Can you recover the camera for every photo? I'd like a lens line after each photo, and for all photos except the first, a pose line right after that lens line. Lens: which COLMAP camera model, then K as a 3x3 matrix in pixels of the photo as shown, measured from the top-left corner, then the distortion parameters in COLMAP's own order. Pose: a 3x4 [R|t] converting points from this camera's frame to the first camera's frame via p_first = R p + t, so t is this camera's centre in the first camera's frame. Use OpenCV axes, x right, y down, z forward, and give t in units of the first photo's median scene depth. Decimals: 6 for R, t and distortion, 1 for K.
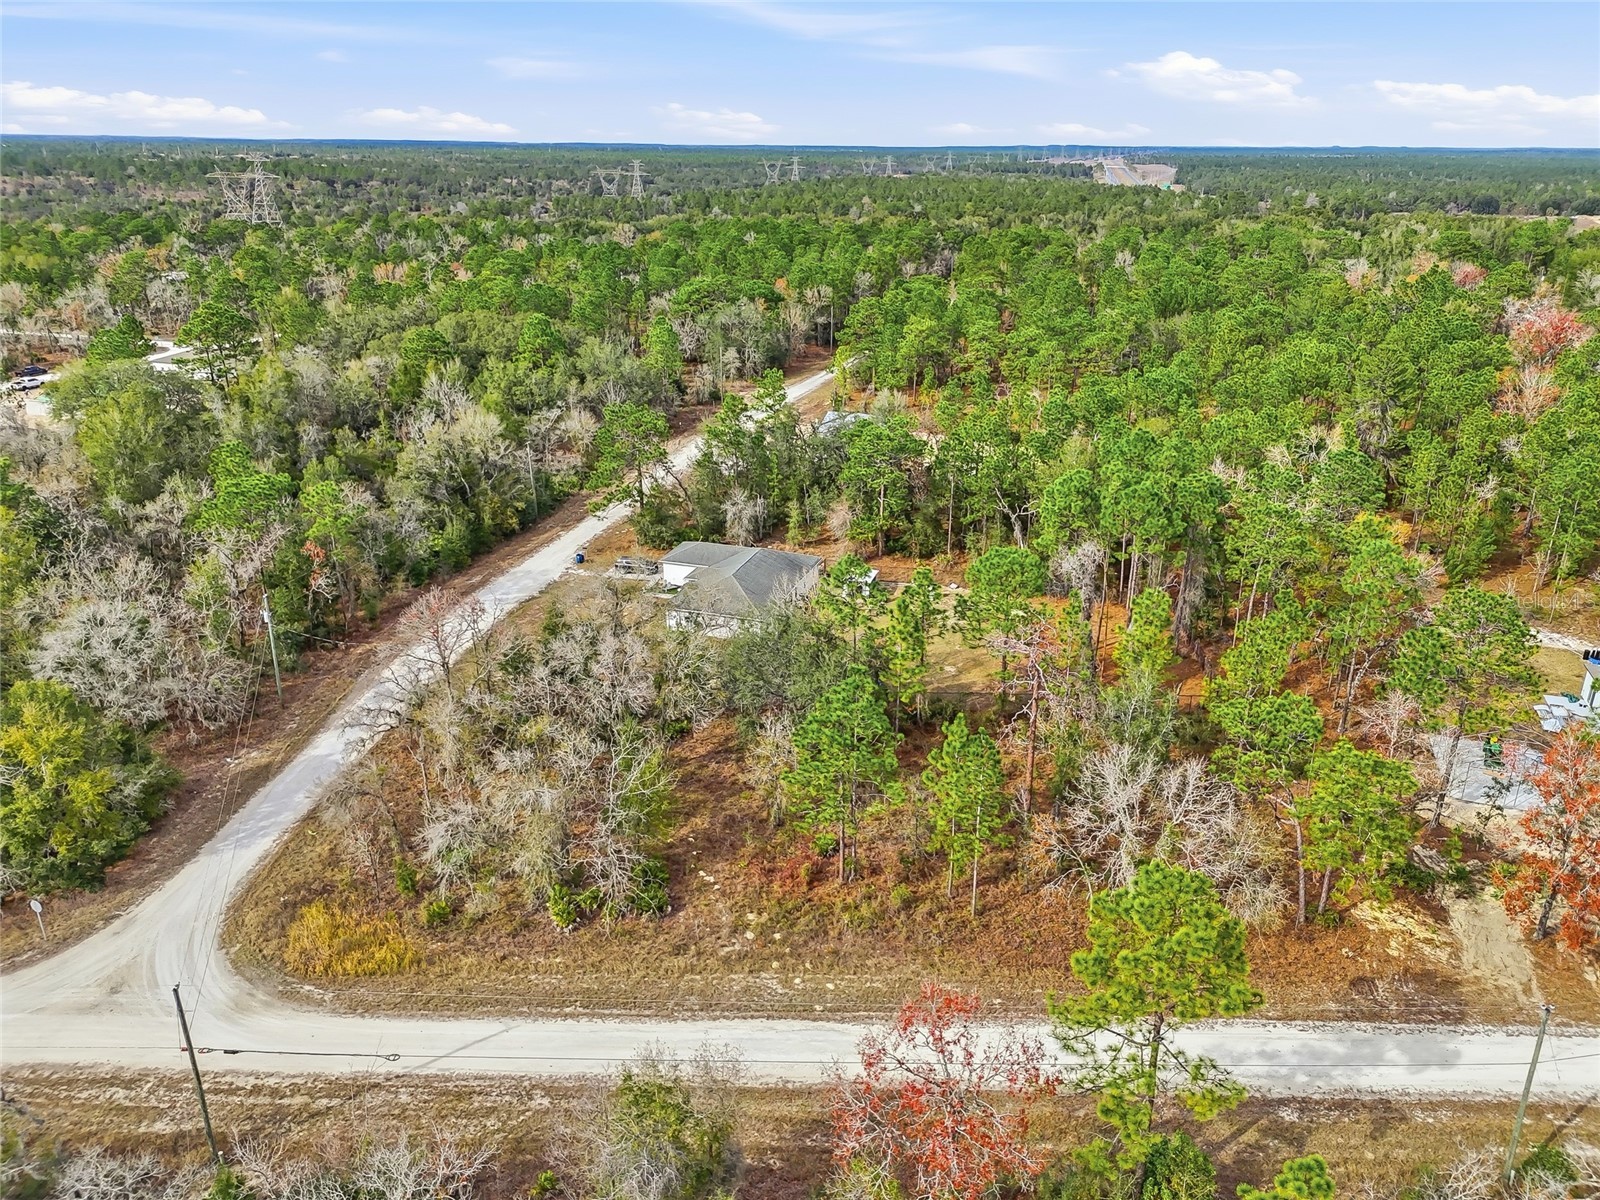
lens RADIAL K [[1173.2, 0, 800.3], [0, 1173.2, 588.9], [0, 0, 1]] dist [0.062829, -0.057166]
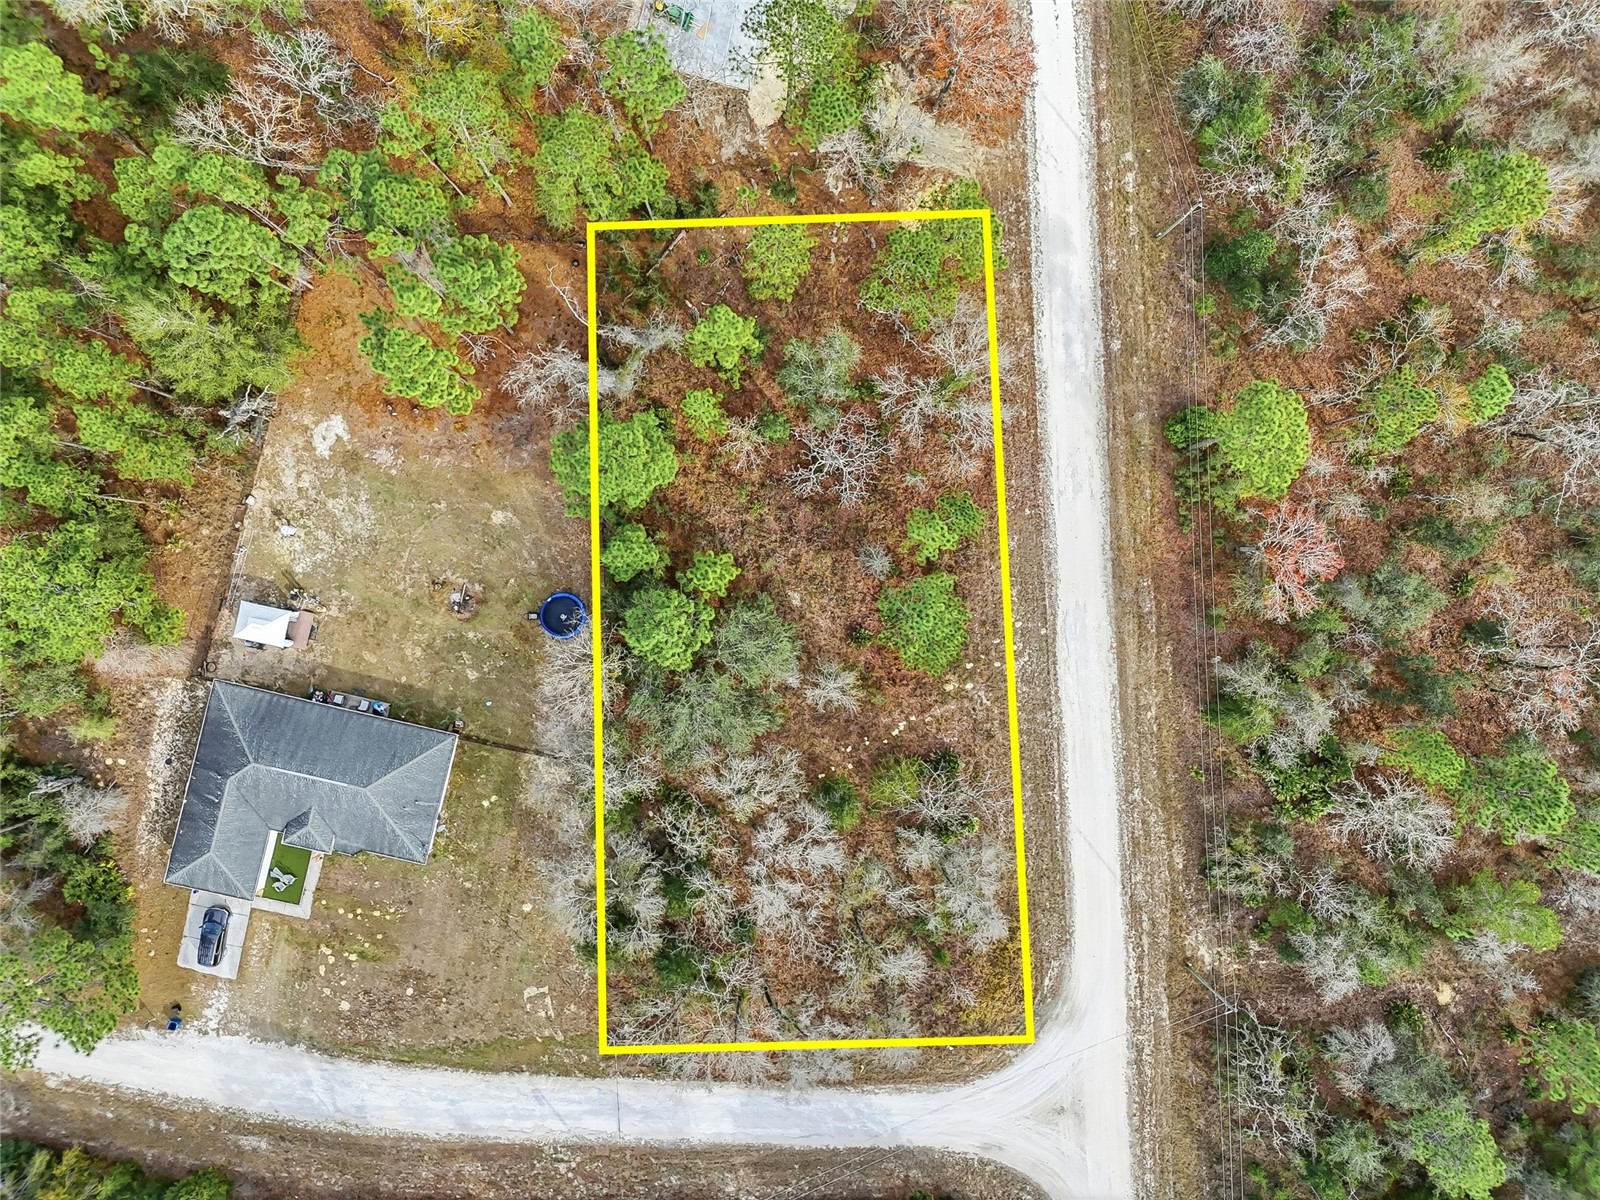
lens RADIAL K [[1173.2, 0, 796.1], [0, 1173.2, 603.9], [0, 0, 1]] dist [0.062829, -0.057166]
pose [[-0.071936, -0.997202, -0.020344, 0.098447], [0.332238, -0.043189, 0.942206, -1.097684], [-0.940448, 0.061019, 0.334415, 0.763573]]
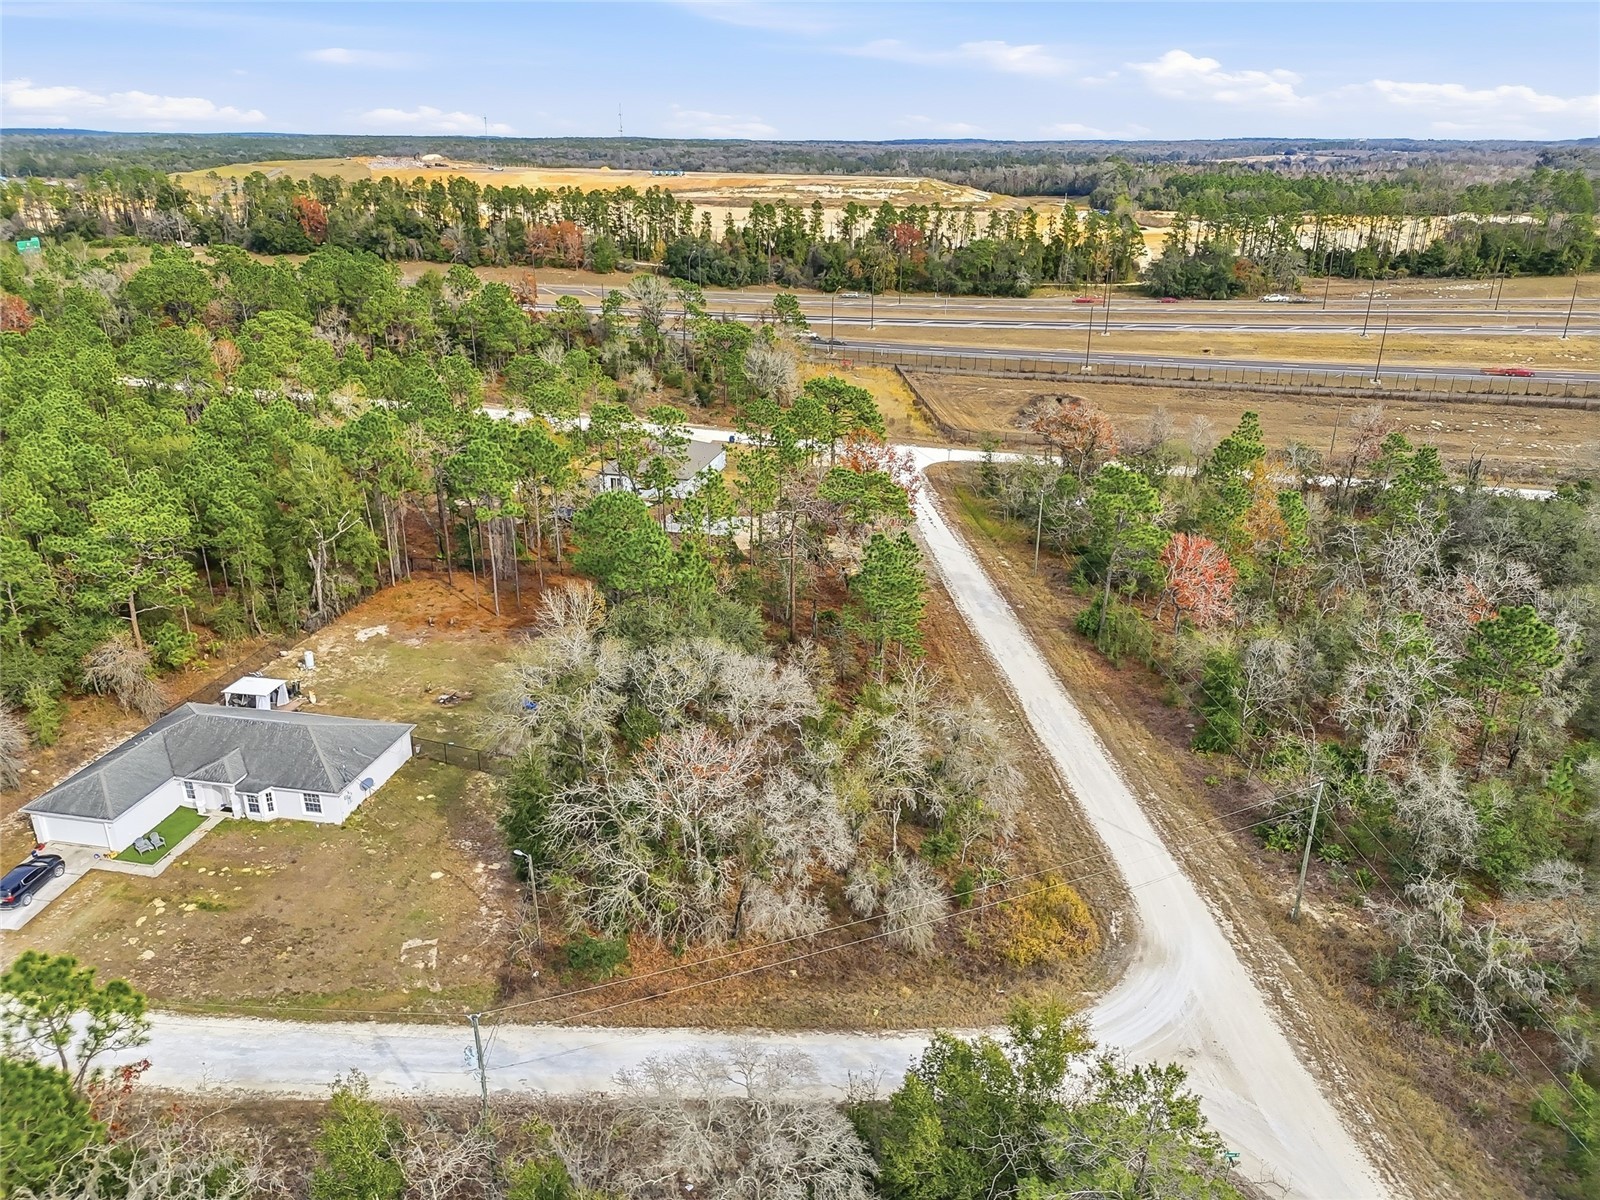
lens RADIAL K [[1173.2, 0, 802.2], [0, 1173.2, 606.4], [0, 0, 1]] dist [0.062829, -0.057166]
pose [[-0.110281, -0.376596, 0.919790, -1.245621], [0.344012, 0.853770, 0.390811, -0.429643], [-0.932467, 0.359518, 0.035398, 1.103000]]
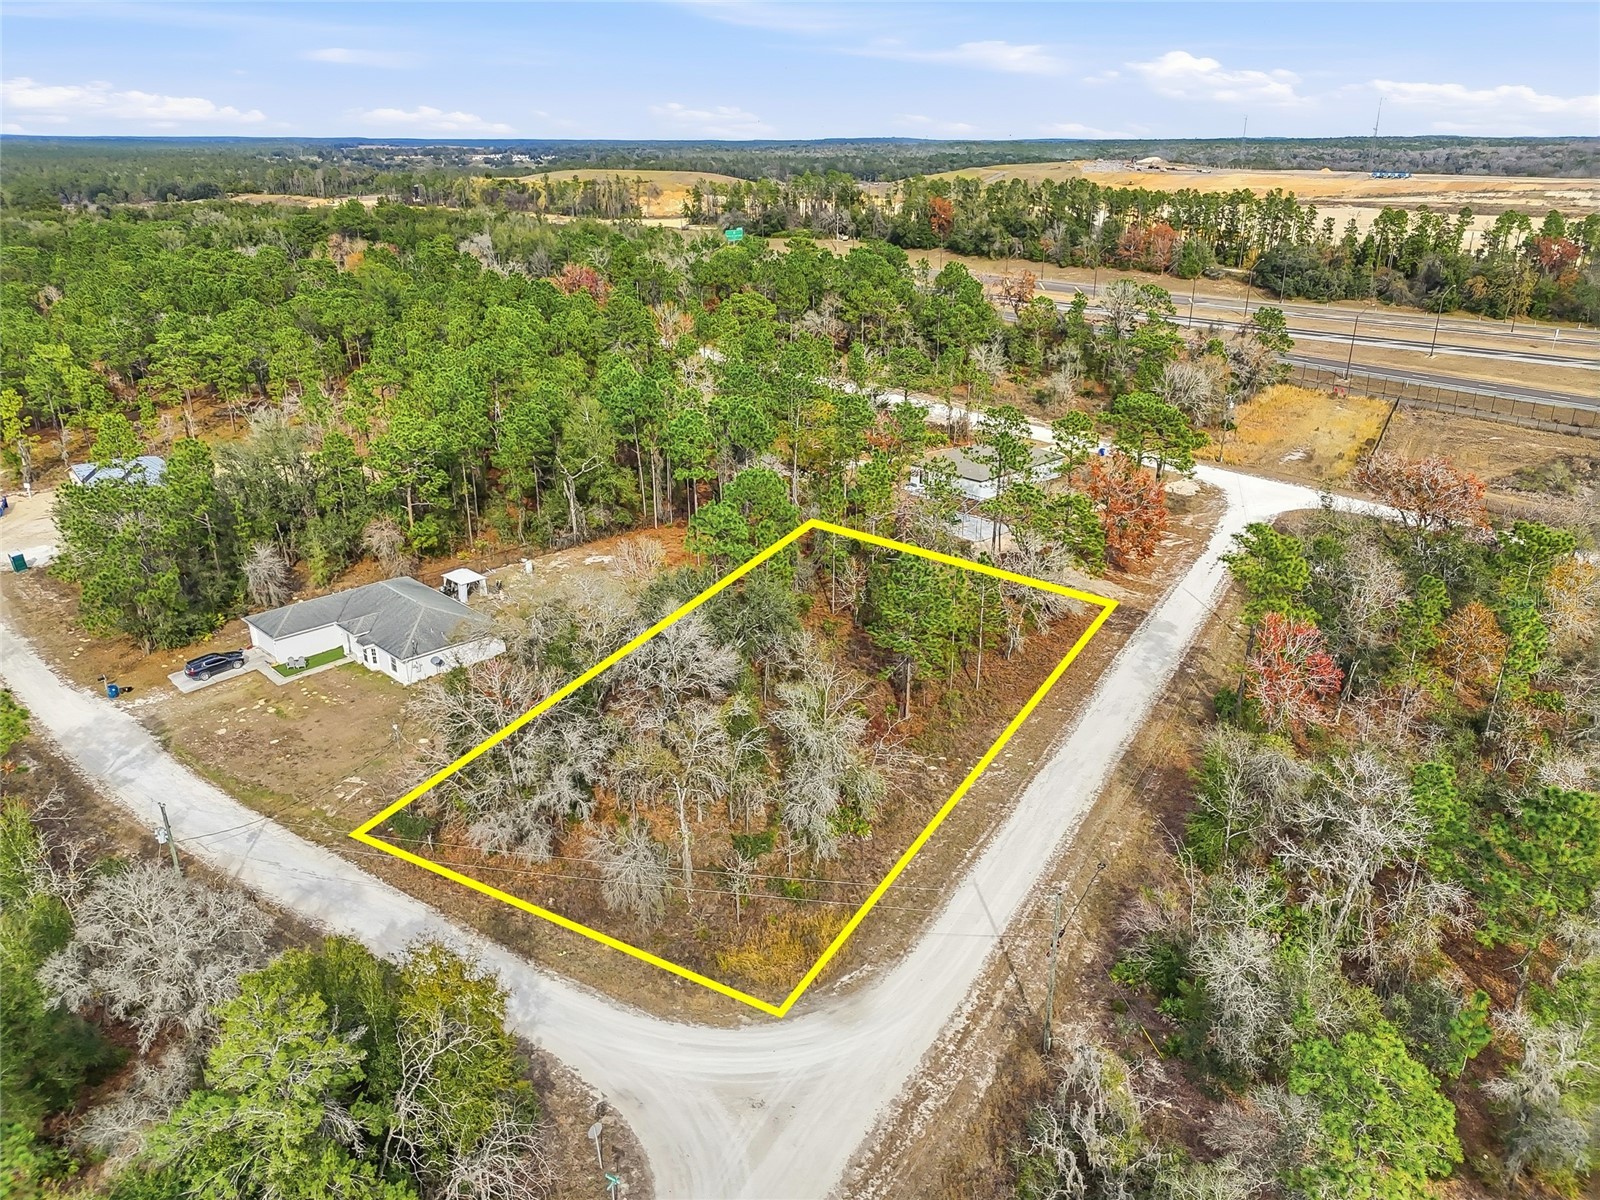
lens RADIAL K [[1173.2, 0, 802.4], [0, 1173.2, 605.3], [0, 0, 1]] dist [0.062829, -0.057166]
pose [[0.470011, -0.333939, 0.817052, -1.133944], [0.315043, 0.928167, 0.198124, -0.171645], [-0.824523, 0.164287, 0.541454, 0.422145]]
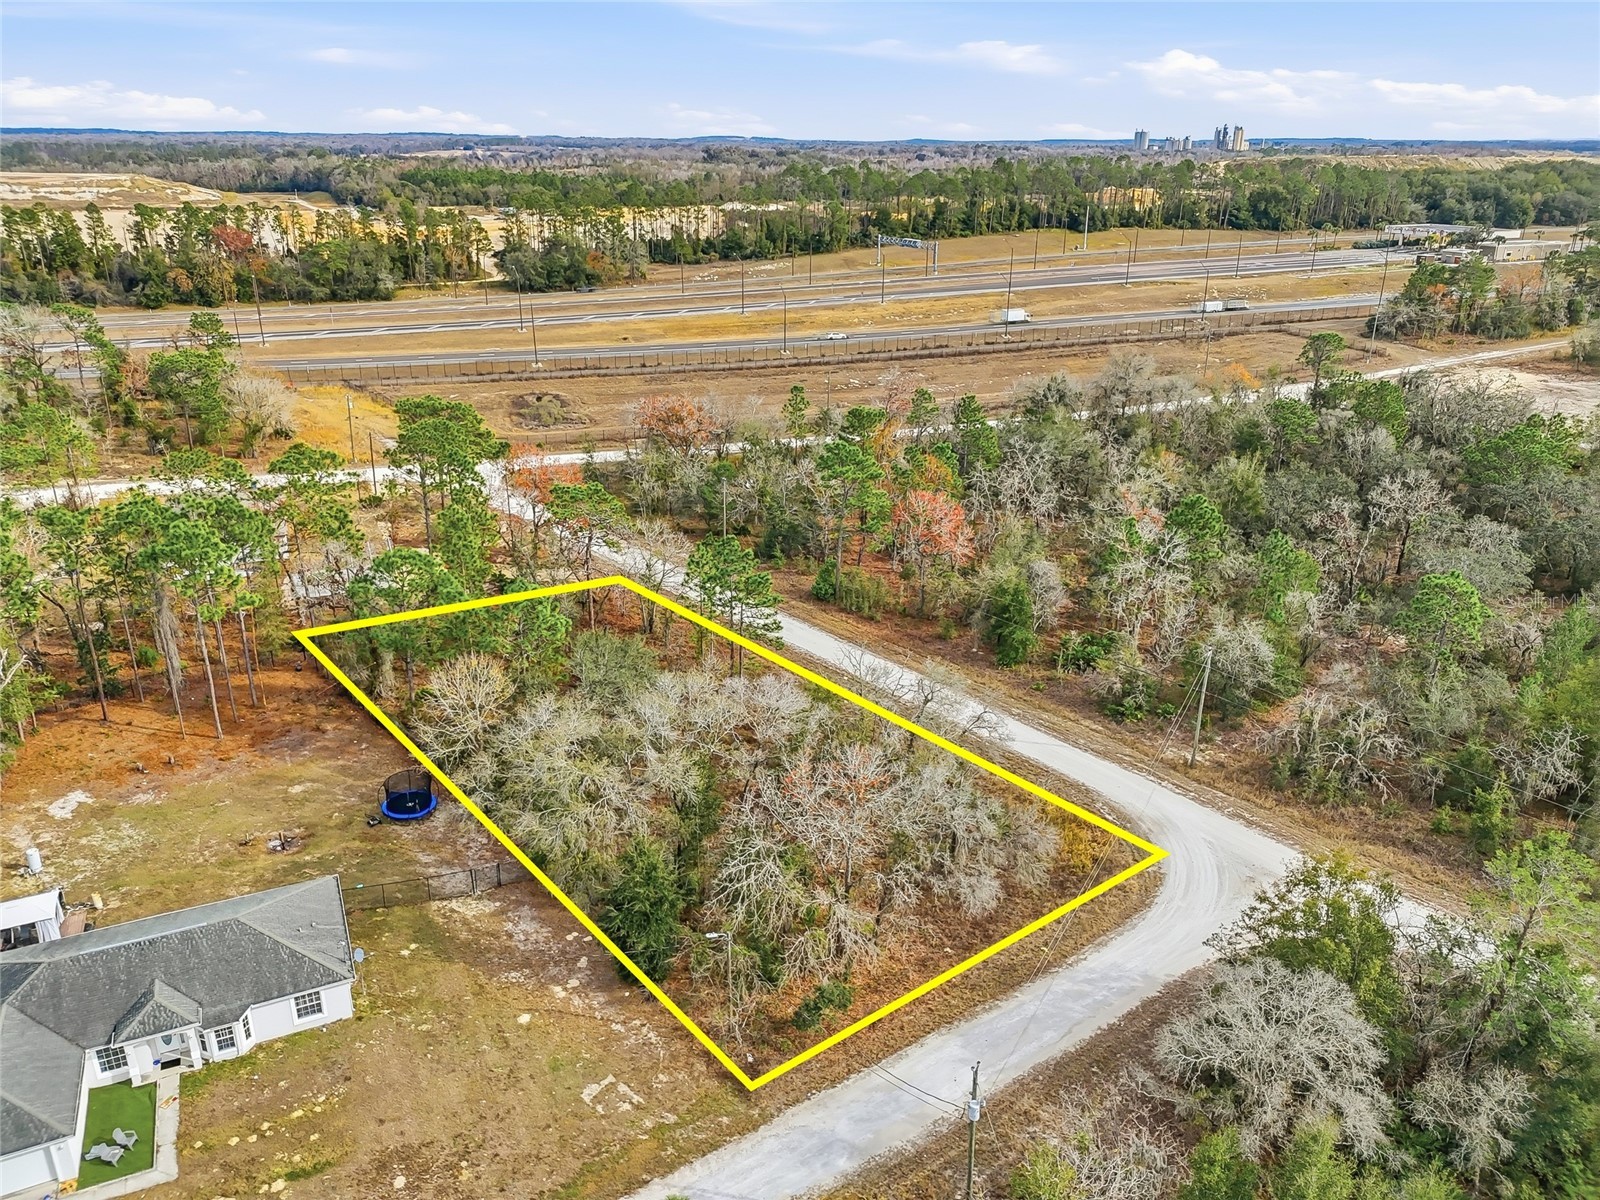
lens RADIAL K [[1173.2, 0, 802.9], [0, 1173.2, 614.2], [0, 0, 1]] dist [0.062829, -0.057166]
pose [[-0.678973, -0.288724, 0.675007, -0.965440], [0.245220, 0.777431, 0.579196, -0.636245], [-0.691999, 0.558783, -0.457054, 1.656916]]
